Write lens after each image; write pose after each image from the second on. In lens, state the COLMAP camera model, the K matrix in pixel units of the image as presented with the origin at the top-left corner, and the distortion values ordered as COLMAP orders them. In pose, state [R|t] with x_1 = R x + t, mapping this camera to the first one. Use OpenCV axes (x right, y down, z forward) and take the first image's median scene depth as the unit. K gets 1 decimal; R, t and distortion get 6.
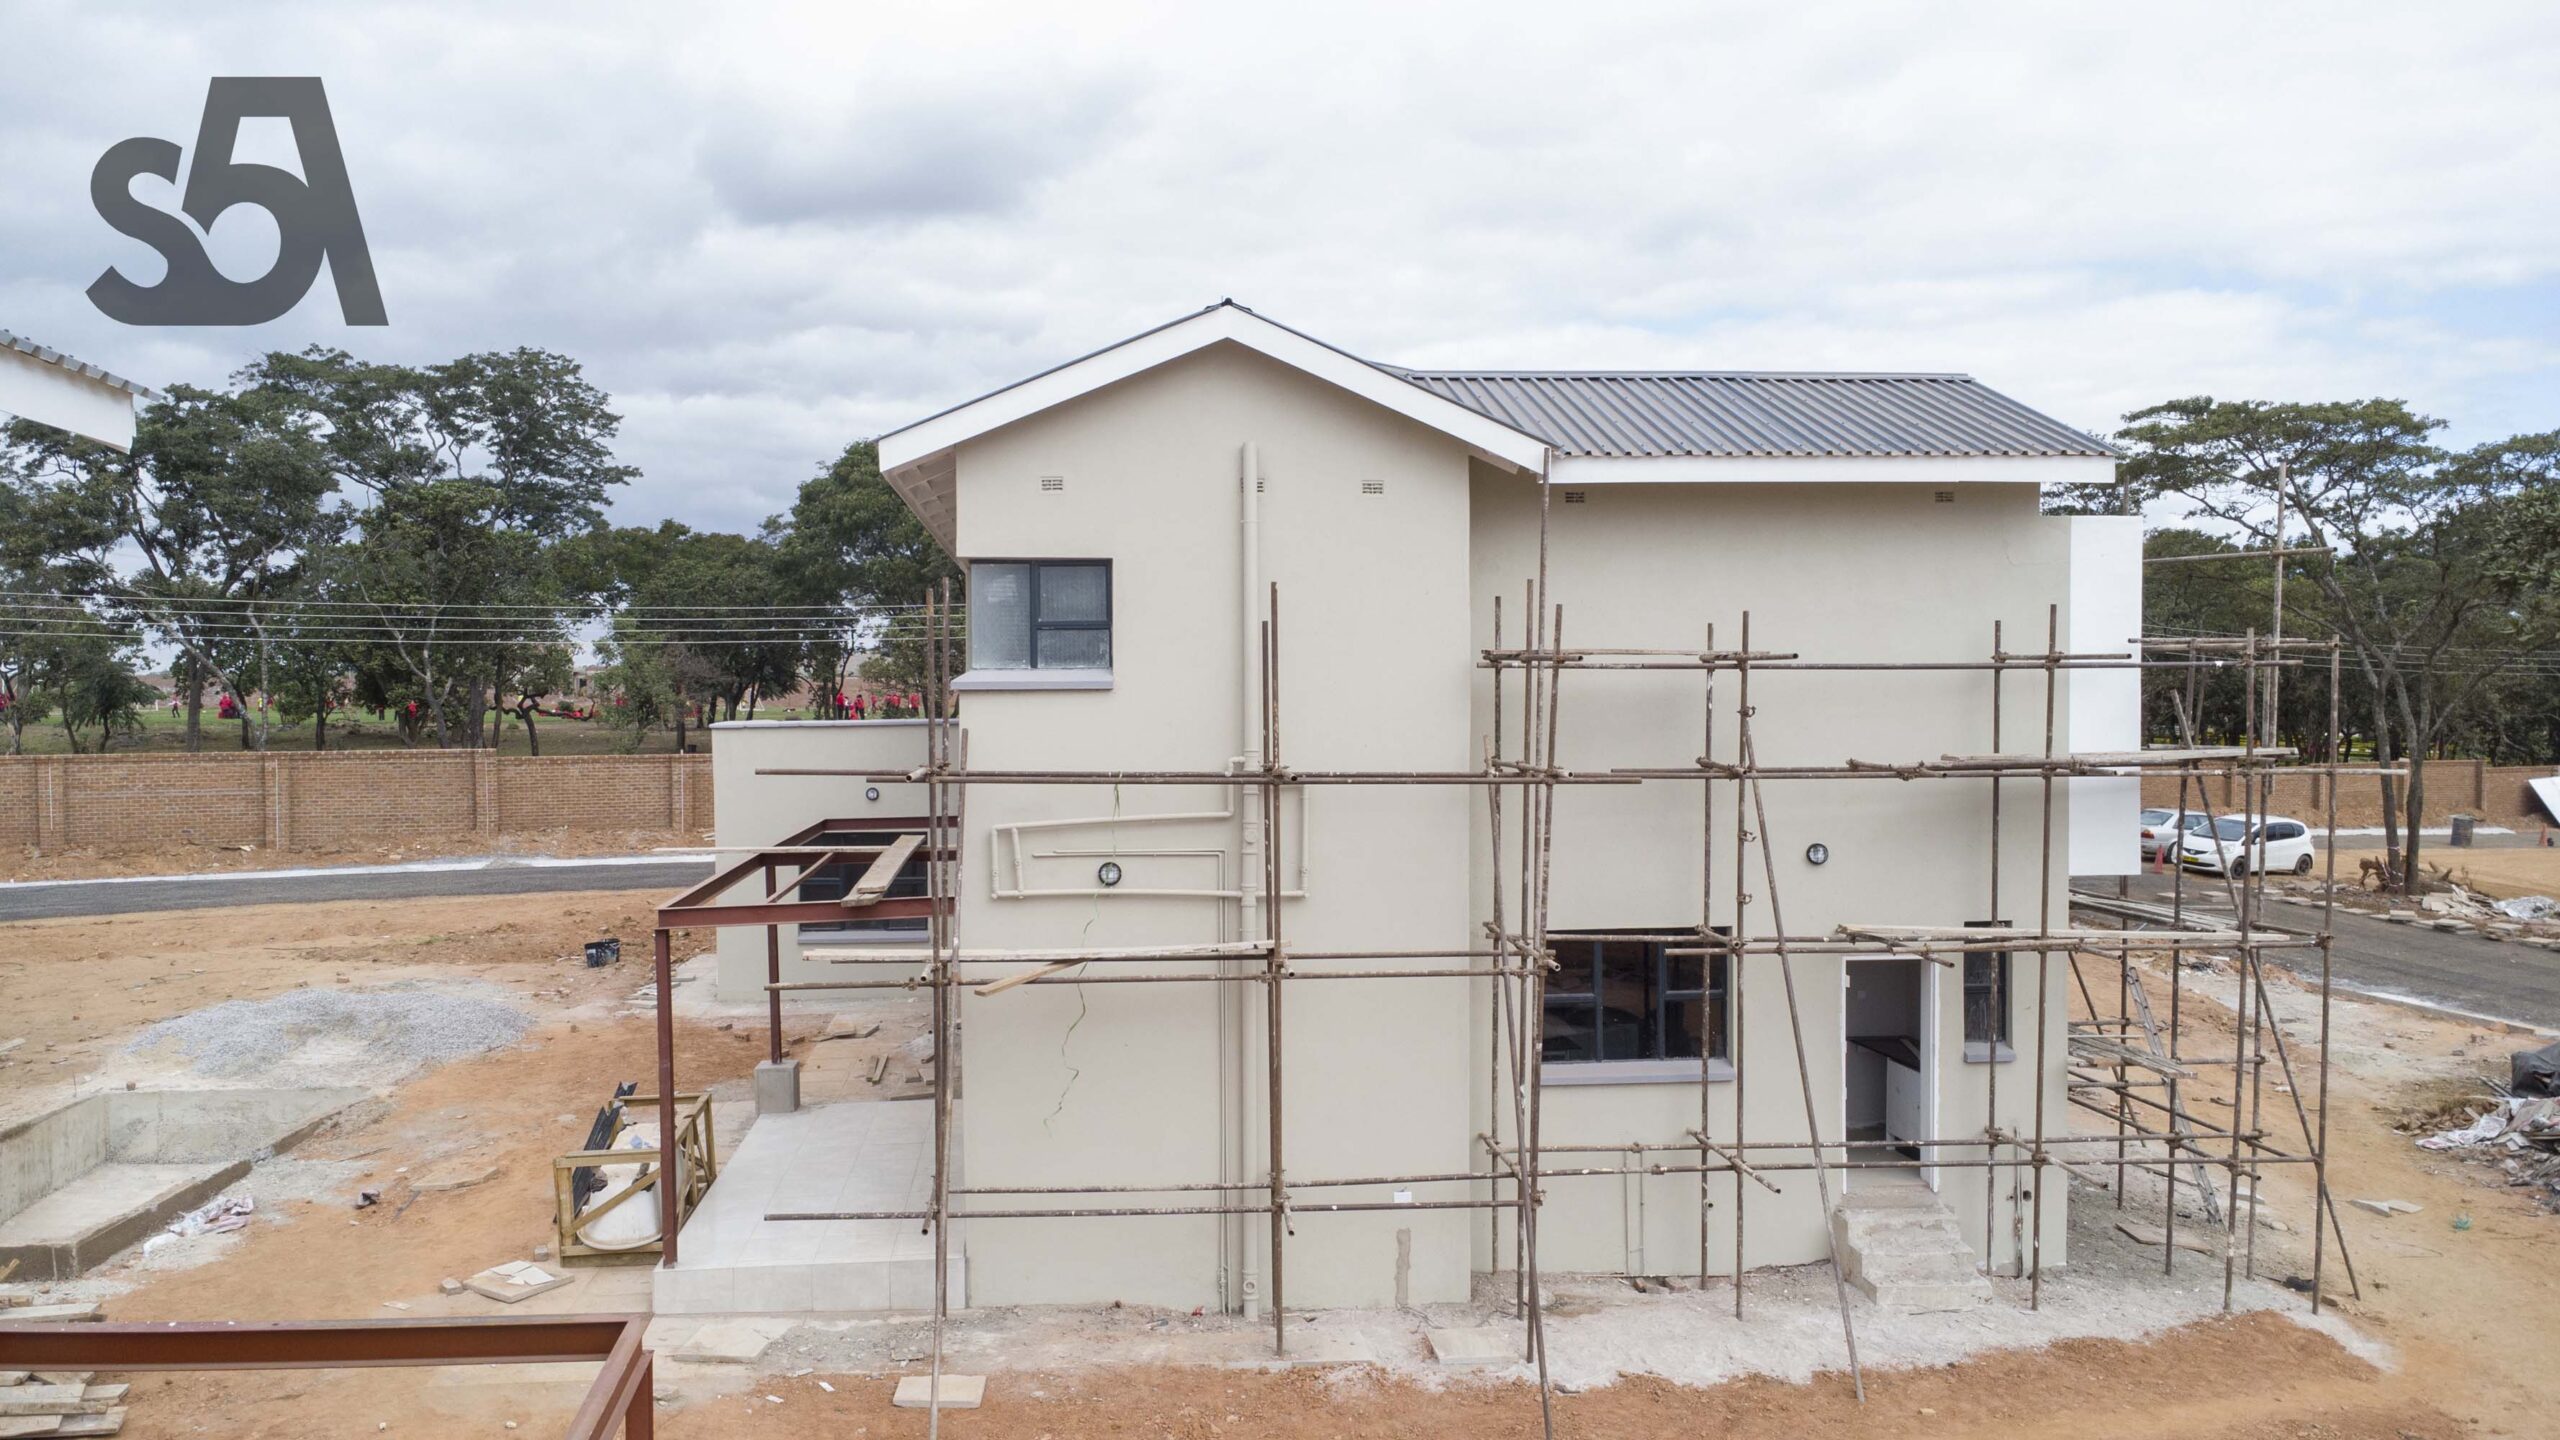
lens RADIAL K [[1887.9, 0, 1276.6], [0, 1887.9, 726.5], [0, 0, 1]] dist [0.015801, 0.001843]
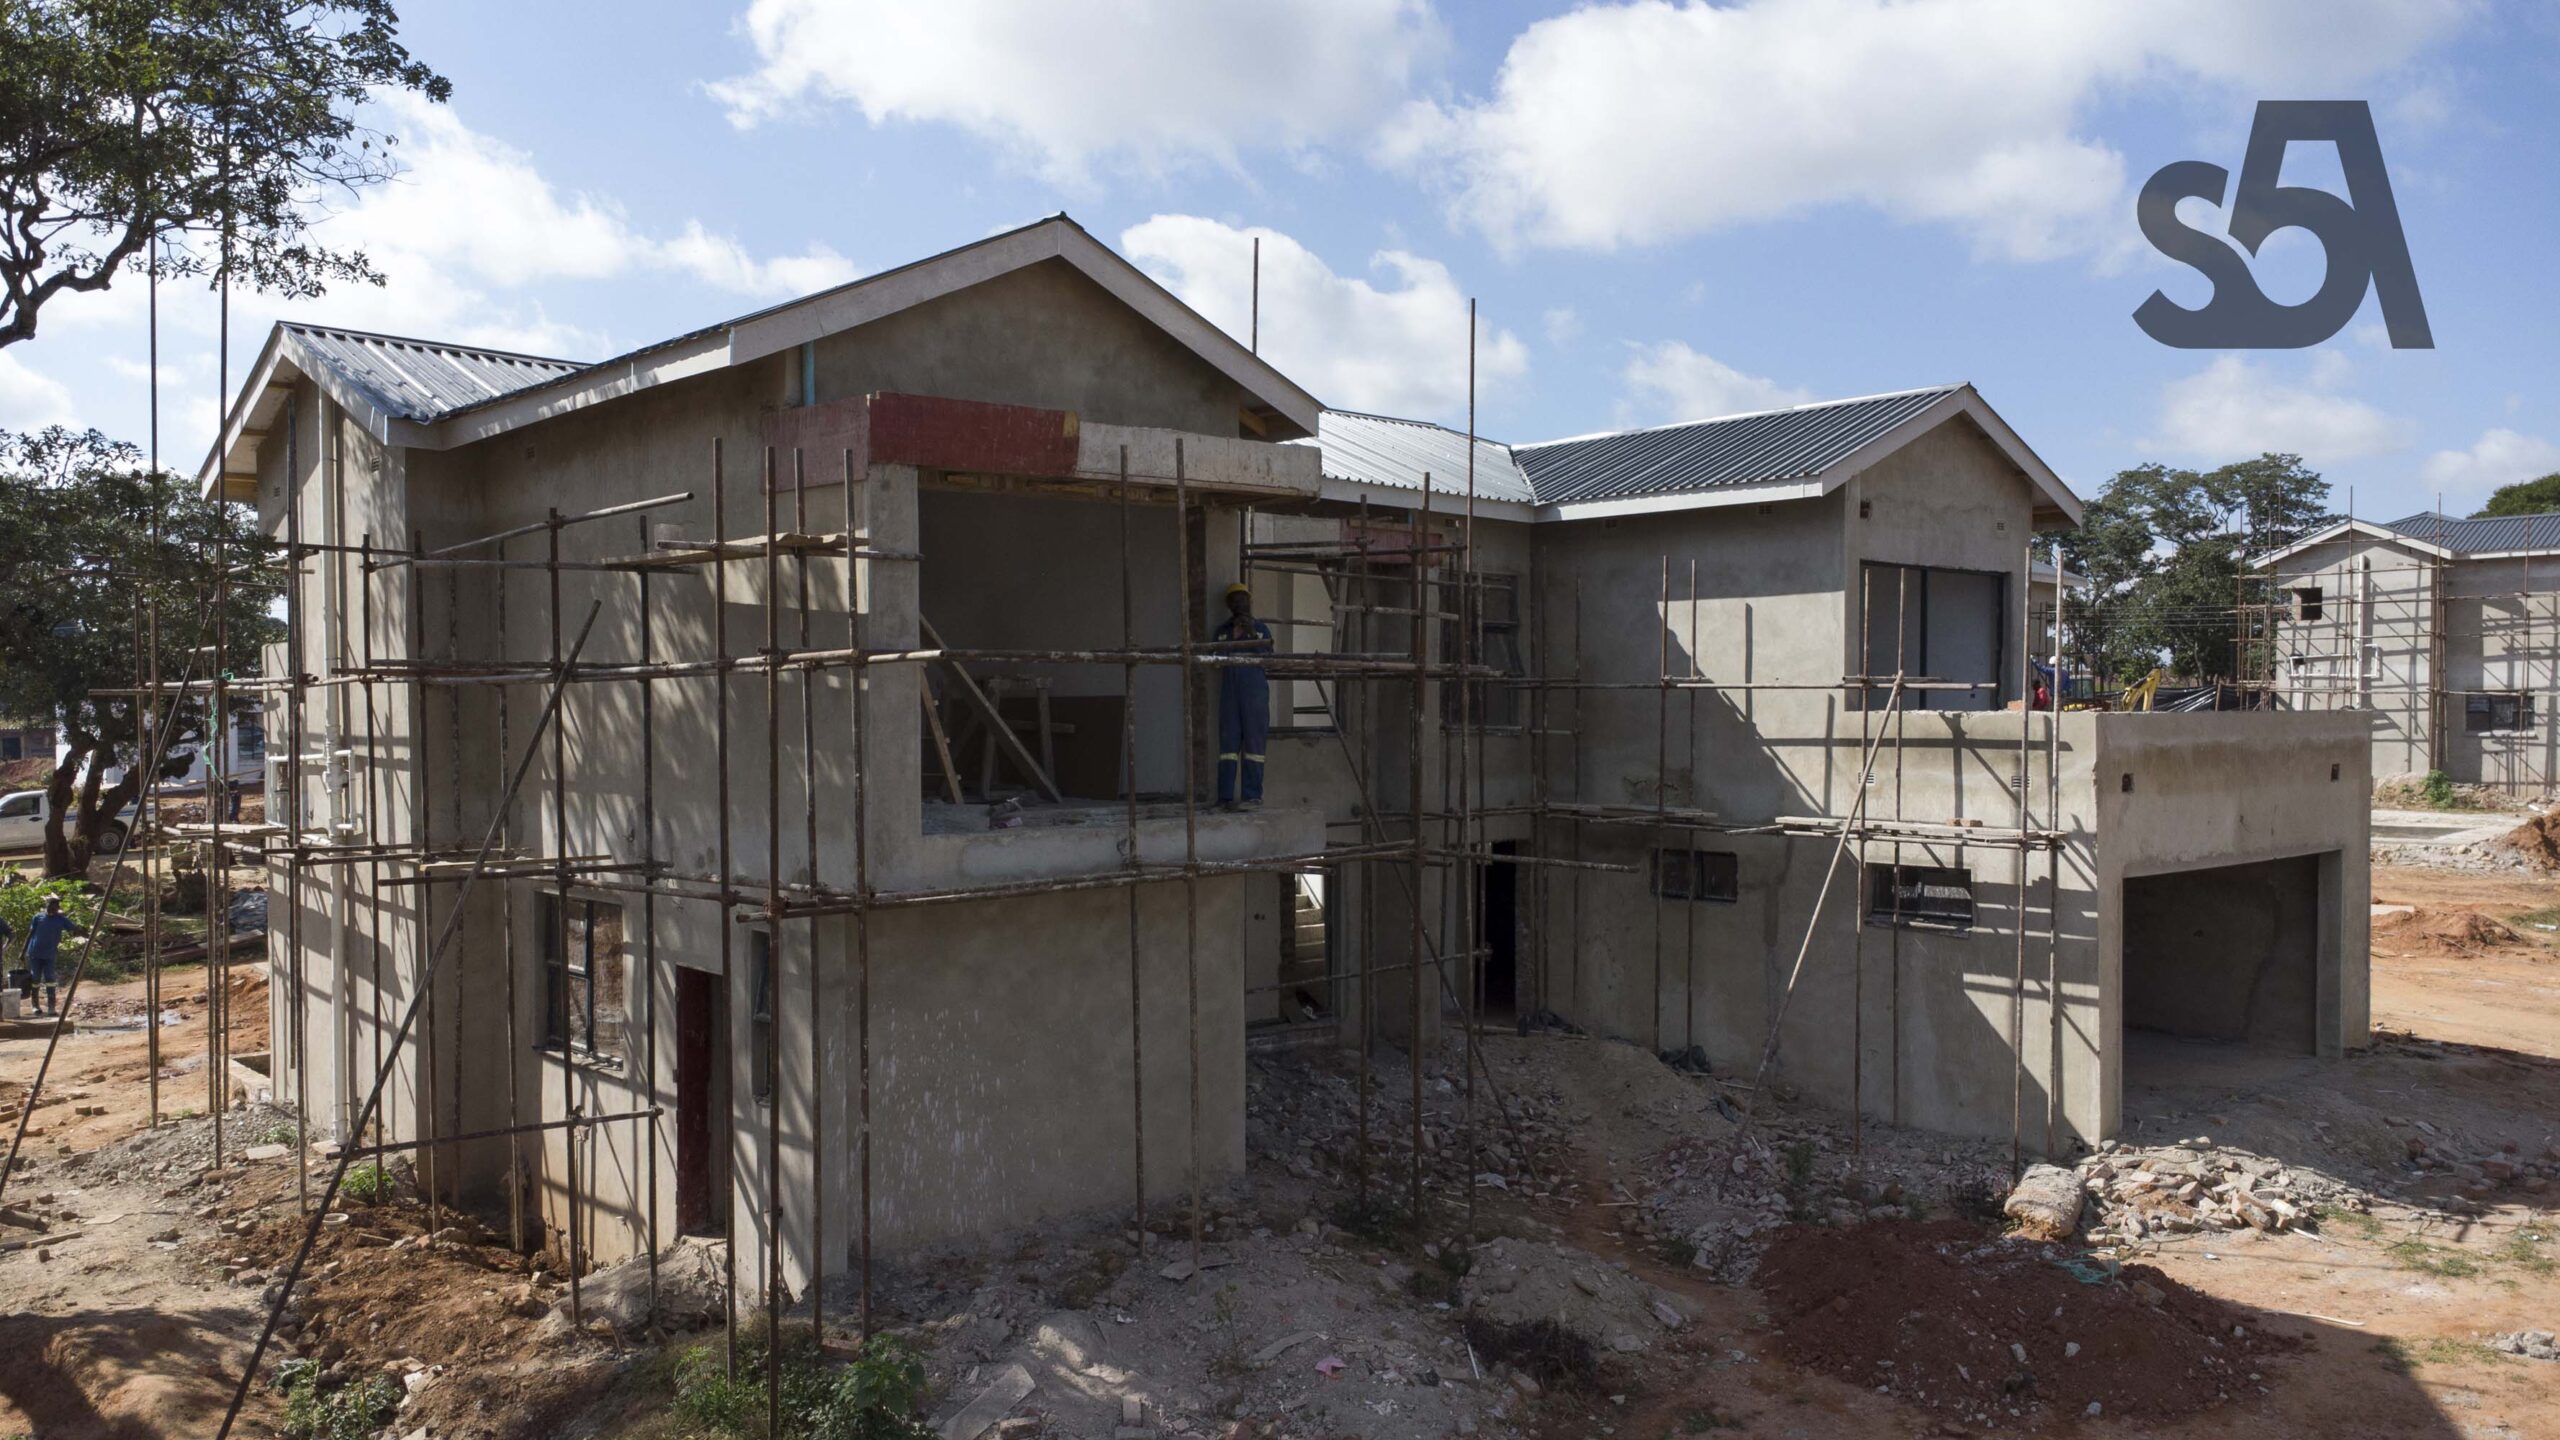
lens RADIAL K [[1887.9, 0, 1278.3], [0, 1887.9, 722.7], [0, 0, 1]] dist [0.015801, 0.001843]
pose [[0.613511, 0.011210, -0.789607, 0.392585], [-0.015195, 0.999882, 0.002389, 0.048128], [0.789540, 0.010532, 0.613609, -0.714856]]
